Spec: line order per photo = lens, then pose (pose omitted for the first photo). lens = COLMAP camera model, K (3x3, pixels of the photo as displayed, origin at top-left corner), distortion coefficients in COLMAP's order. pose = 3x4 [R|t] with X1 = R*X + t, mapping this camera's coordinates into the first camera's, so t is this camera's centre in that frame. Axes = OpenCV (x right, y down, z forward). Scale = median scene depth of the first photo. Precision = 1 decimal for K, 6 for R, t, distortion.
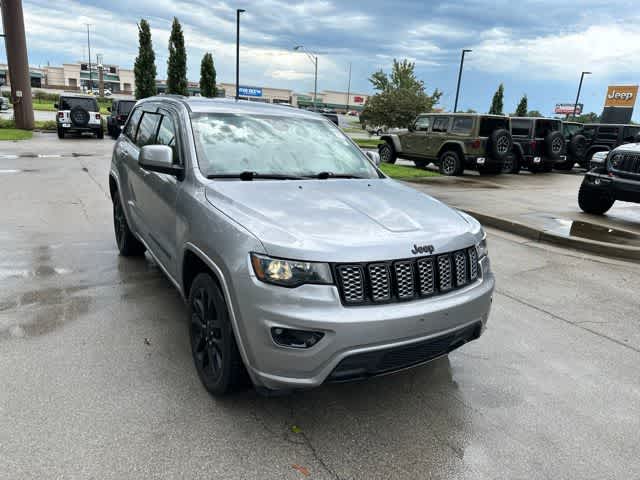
lens RADIAL K [[450.6, 0, 320.0], [0, 450.6, 236.9], [0, 0, 1]] dist [0.052209, -0.058190]
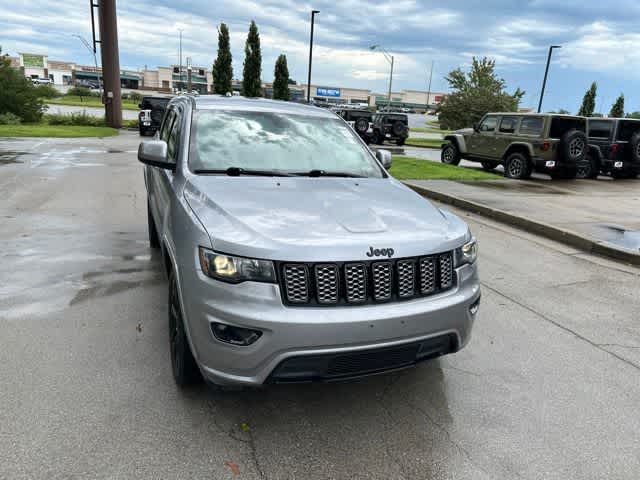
lens RADIAL K [[450.6, 0, 320.0], [0, 450.6, 236.9], [0, 0, 1]] dist [0.052209, -0.058190]
pose [[0.986609, 0.046027, -0.156475, 0.040824], [-0.046059, 0.998933, 0.003425, -0.000352], [0.156466, 0.003828, 0.987676, 0.007118]]
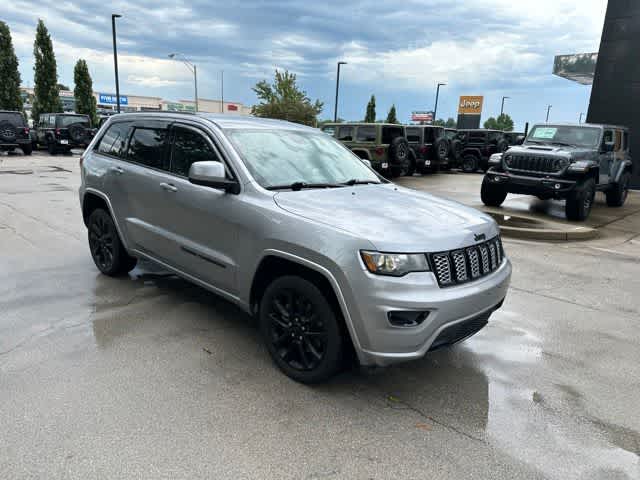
lens RADIAL K [[444.7, 0, 320.0], [0, 444.7, 240.0], [0, 0, 1]] dist [0.065245, -0.060716]
pose [[0.965456, -0.078513, 0.248456, -0.081847], [0.080612, 0.996744, 0.001734, -0.000367], [-0.247783, 0.018354, 0.968642, -0.013068]]
